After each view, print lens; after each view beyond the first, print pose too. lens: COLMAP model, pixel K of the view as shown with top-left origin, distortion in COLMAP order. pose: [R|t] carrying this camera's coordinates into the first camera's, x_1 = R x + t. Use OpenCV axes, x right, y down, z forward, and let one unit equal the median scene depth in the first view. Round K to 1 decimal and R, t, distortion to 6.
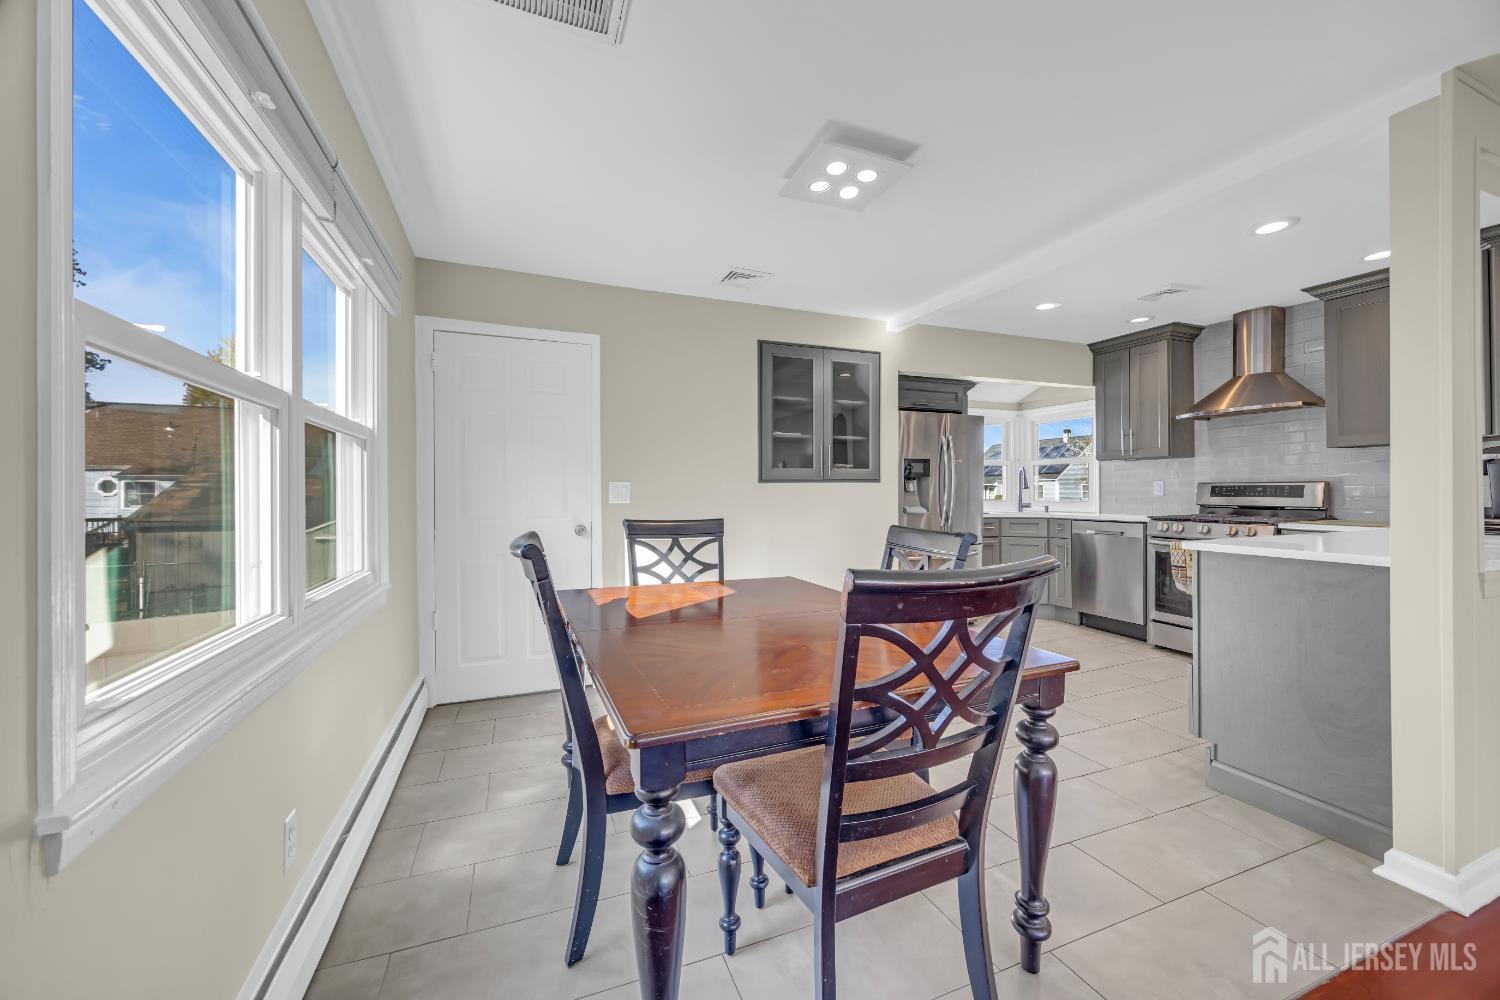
lens RADIAL K [[578.8, 0, 754.7], [0, 578.8, 490.9], [0, 0, 1]] dist [-0.001822, -0.000549]
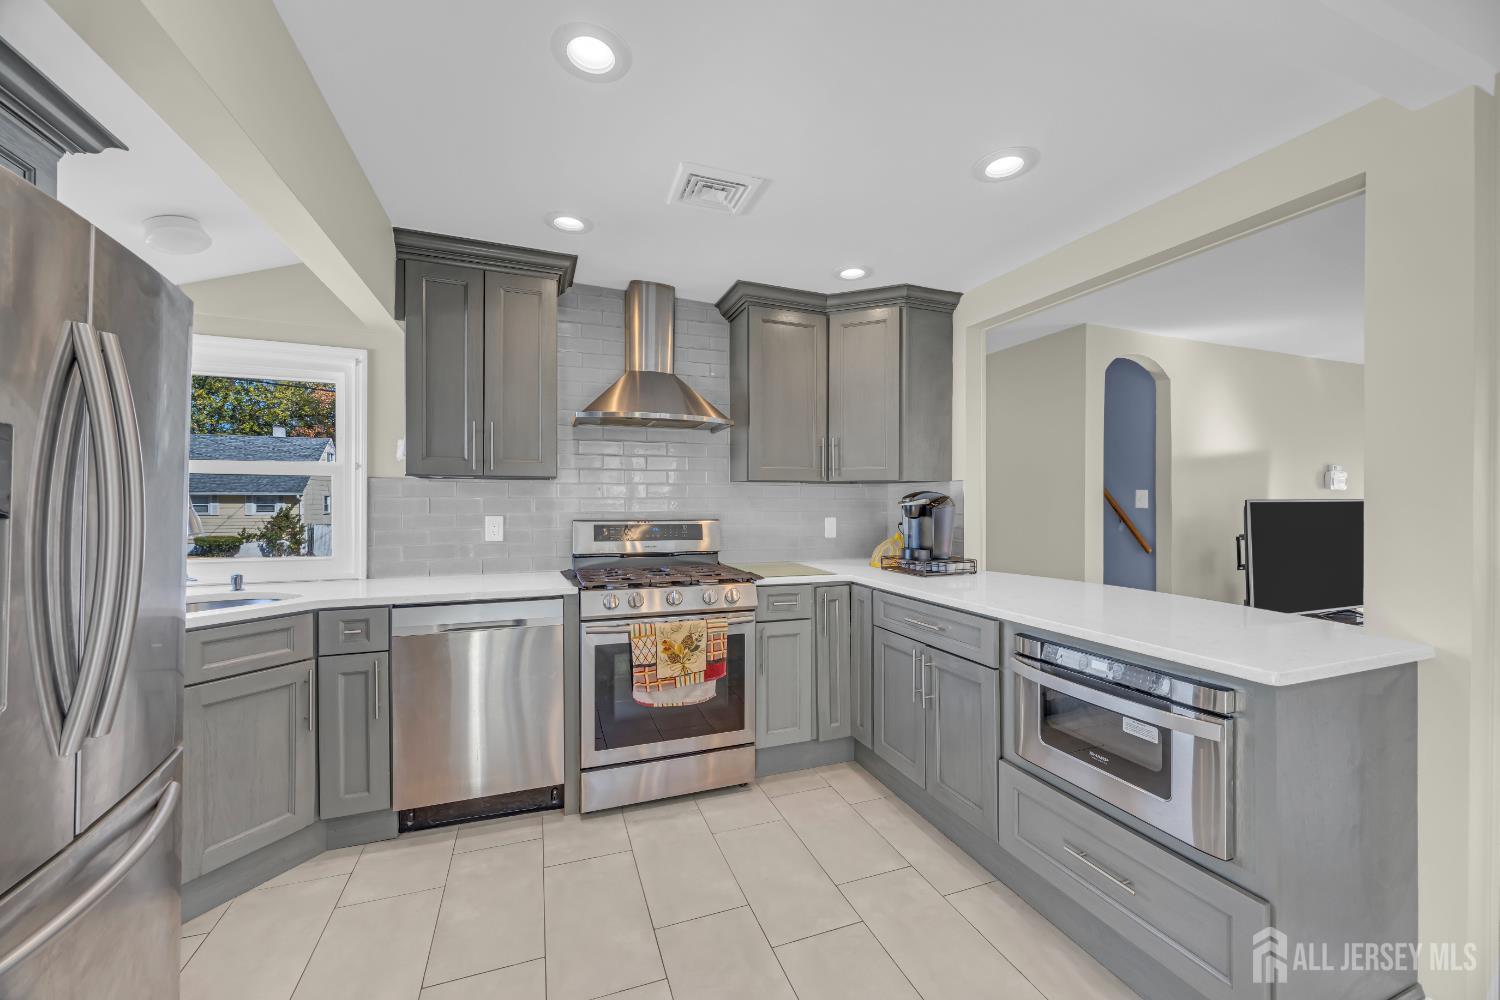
lens RADIAL K [[590.4, 0, 754.0], [0, 590.4, 499.0], [0, 0, 1]] dist [-0.001850, -0.000281]
pose [[-0.006862, 0.003902, 0.999969, 0.117211], [-0.003667, 0.999986, -0.003927, -0.038588], [-0.999970, -0.003693, -0.006847, 0.877515]]
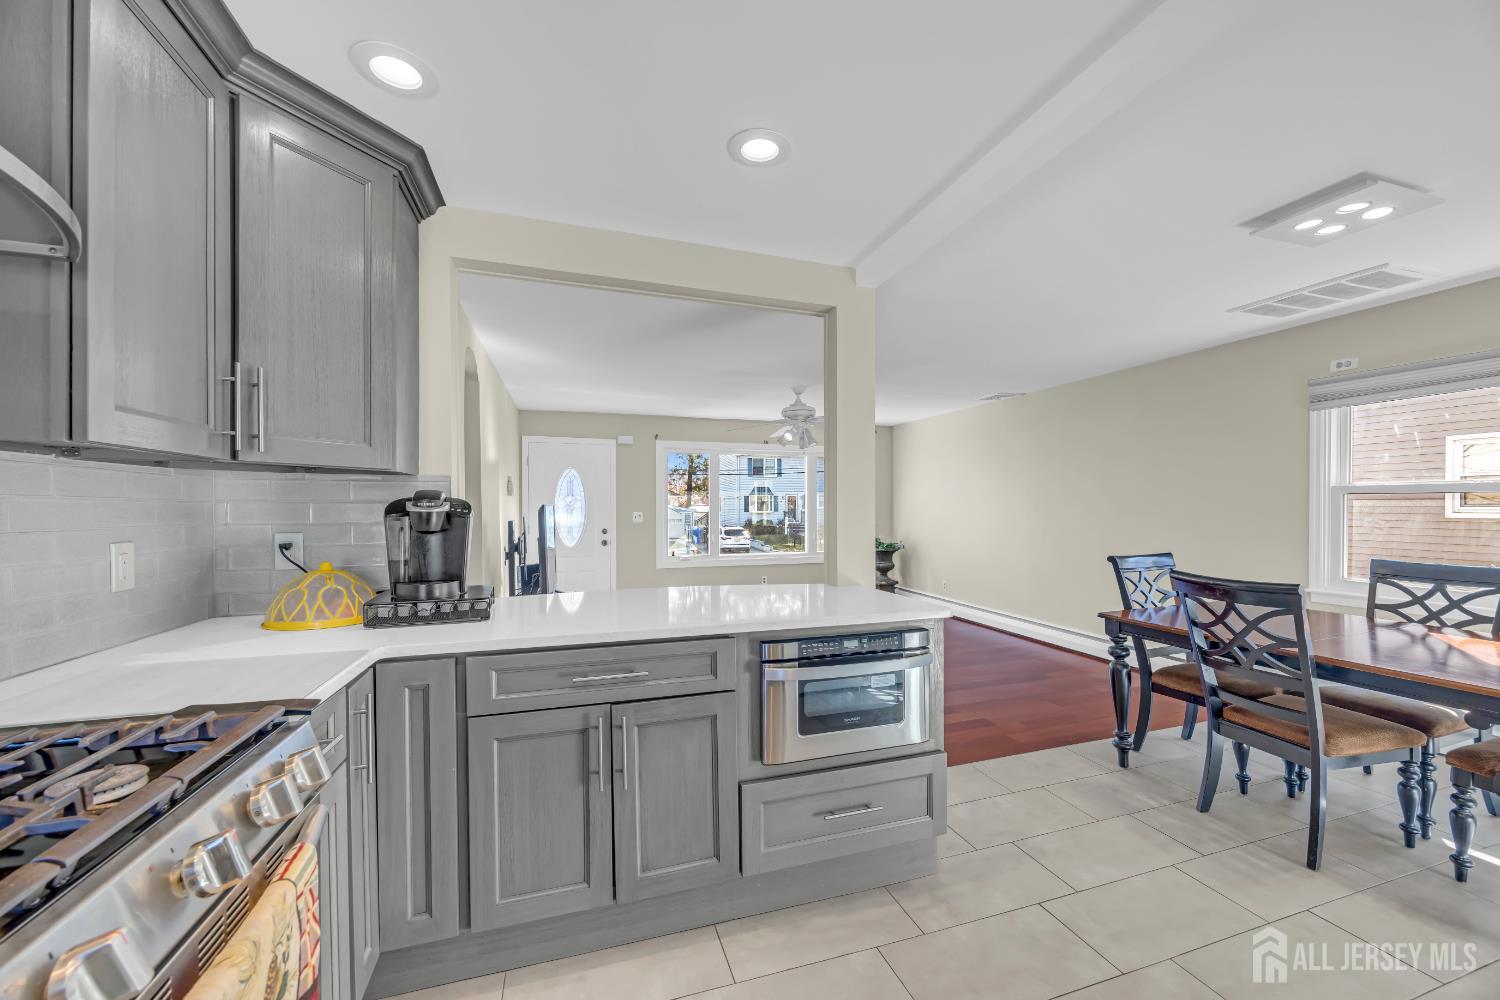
lens RADIAL K [[577.7, 0, 751.7], [0, 577.7, 510.9], [0, 0, 1]] dist [0.000726, -0.000469]
pose [[-0.999408, 0.001543, 0.034359, 0.552051], [0.001685, 0.999990, 0.004092, -0.036961], [-0.034352, 0.004147, -0.999401, 1.095311]]
